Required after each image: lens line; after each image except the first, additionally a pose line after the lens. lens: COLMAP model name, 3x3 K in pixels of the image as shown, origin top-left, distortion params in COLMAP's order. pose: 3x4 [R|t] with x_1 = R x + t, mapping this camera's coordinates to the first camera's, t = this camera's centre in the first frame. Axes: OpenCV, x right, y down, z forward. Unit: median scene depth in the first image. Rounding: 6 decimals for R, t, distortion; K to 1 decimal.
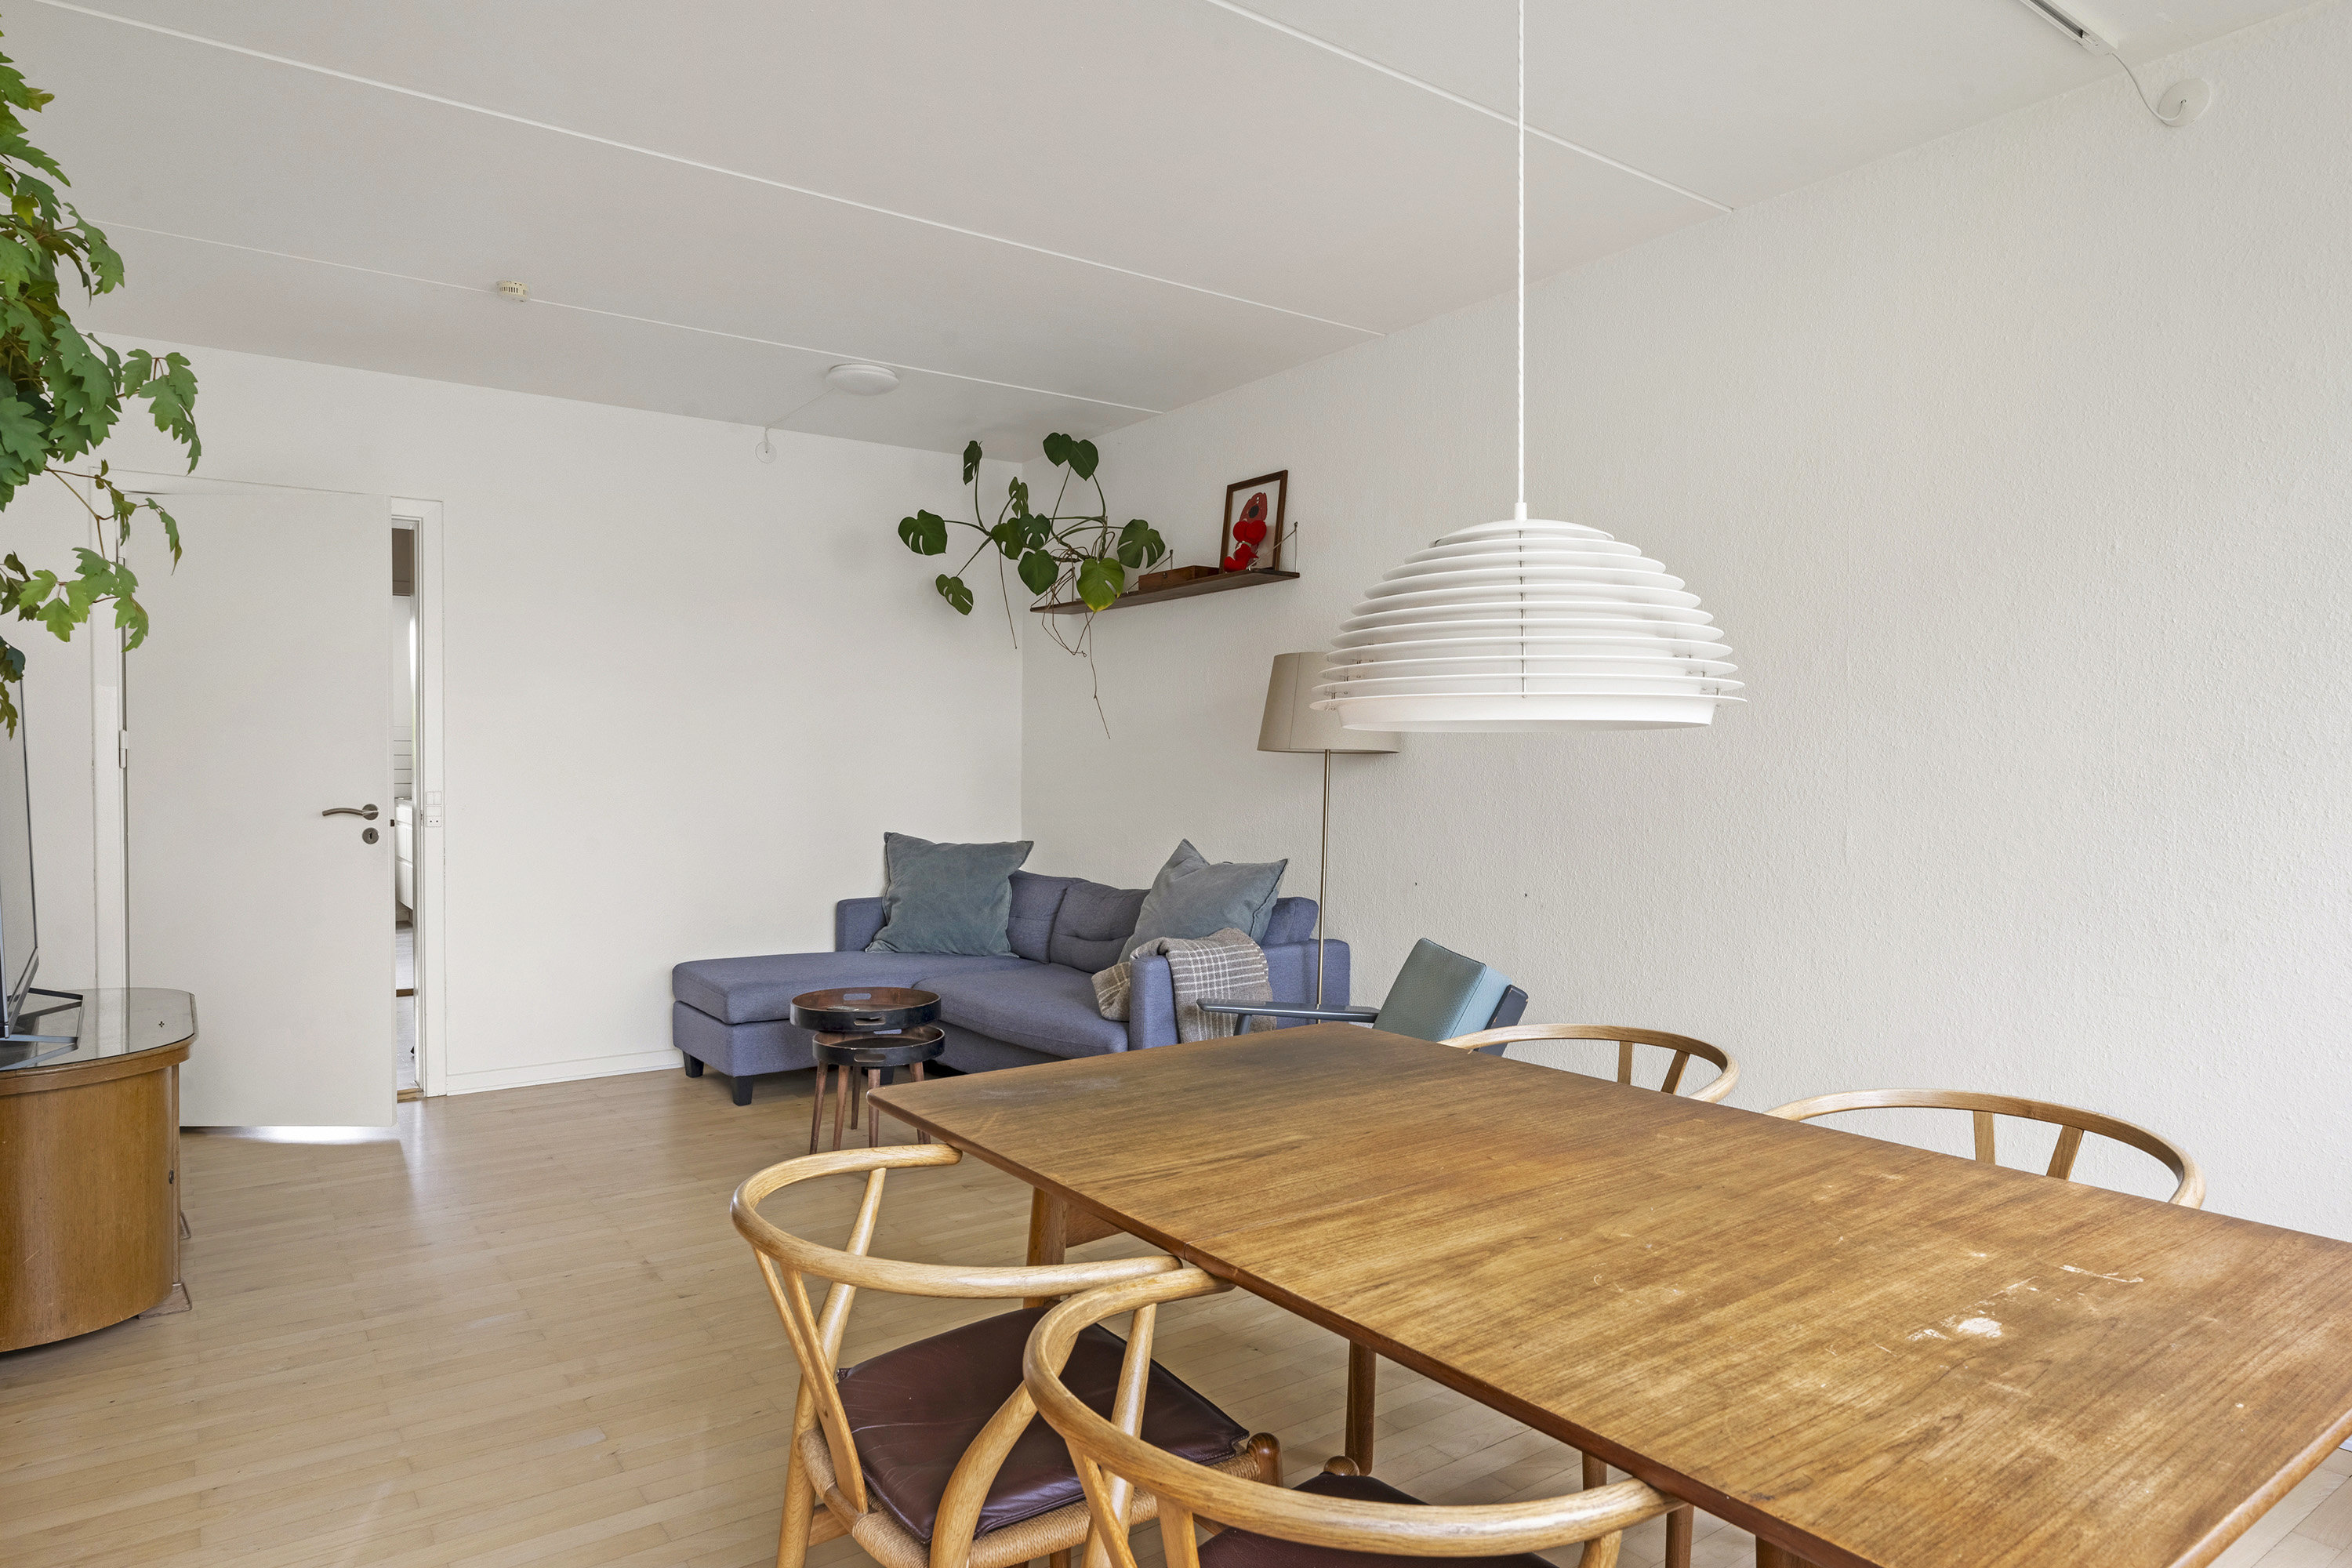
lens RADIAL K [[1421.0, 0, 1176.0], [0, 1421.0, 784.0], [0, 0, 1]] dist [0.000596, 0.000066]
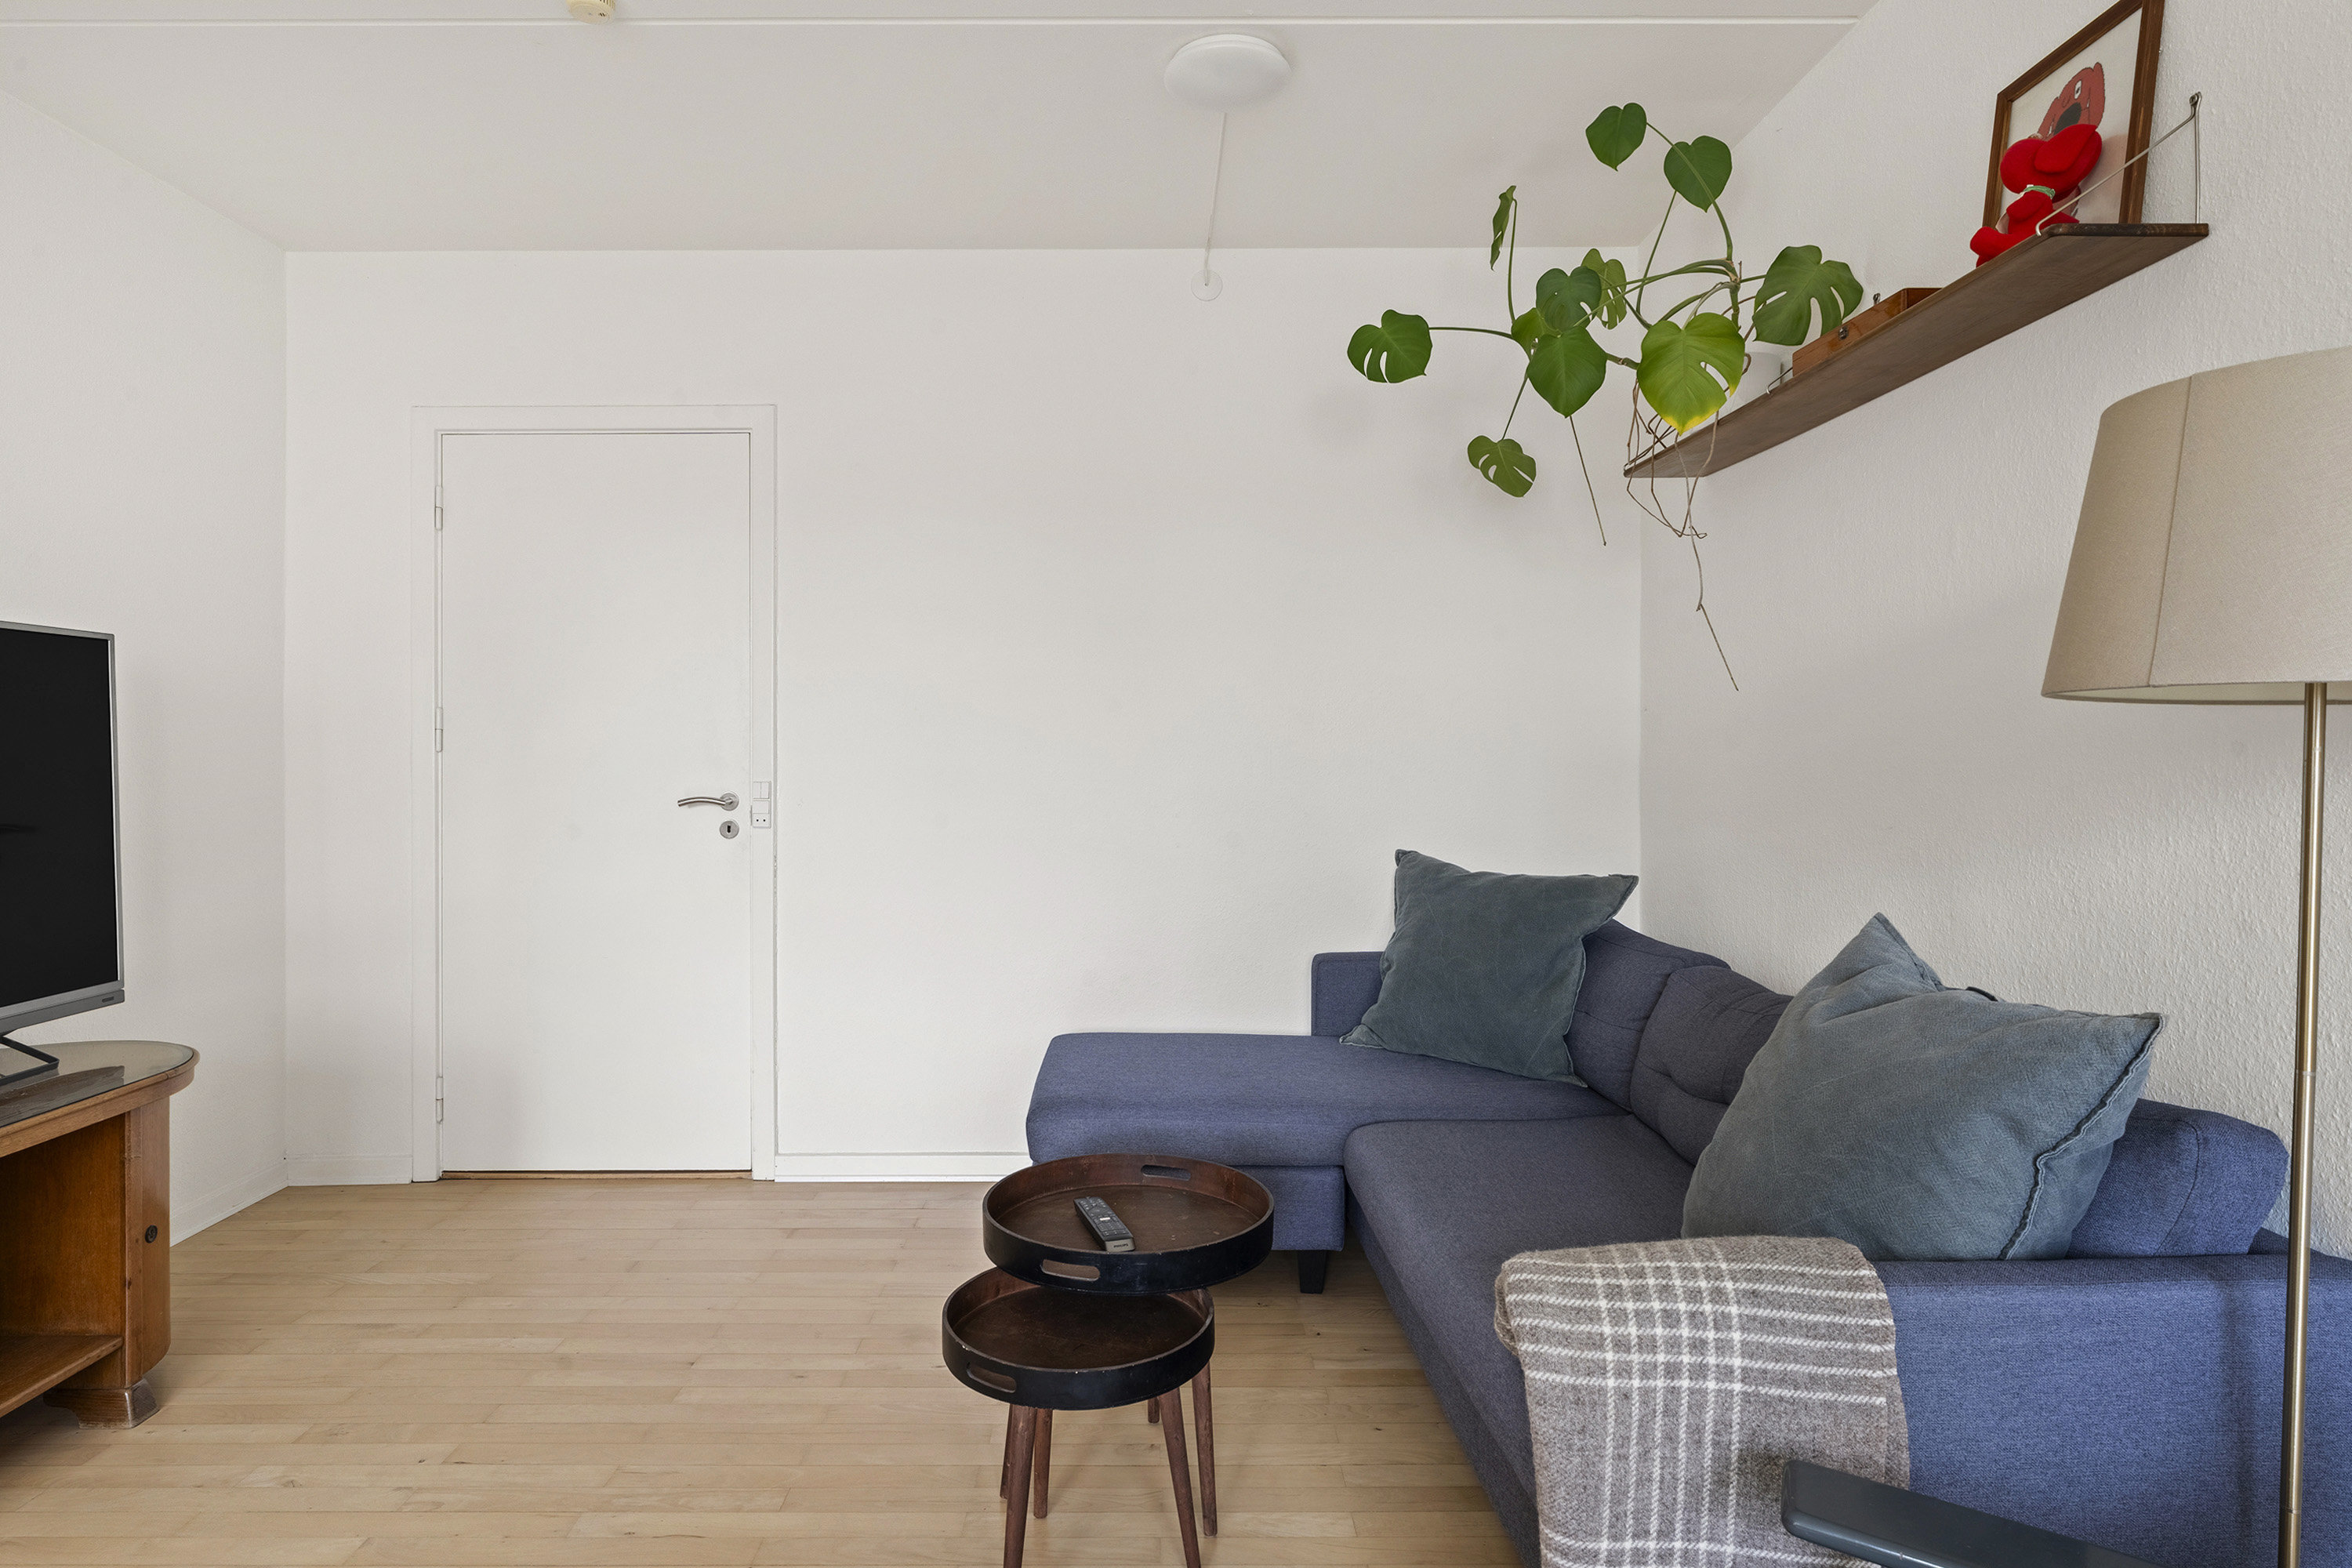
lens RADIAL K [[1278.2, 0, 1170.7], [0, 1278.2, 739.7], [0, 0, 1]] dist [-0.008400, 0.001365]
pose [[0.811303, -0.007430, -0.584578, 0.054318], [-0.003363, 0.999843, -0.017376, -0.006045], [0.584616, 0.016063, 0.811151, 0.518671]]
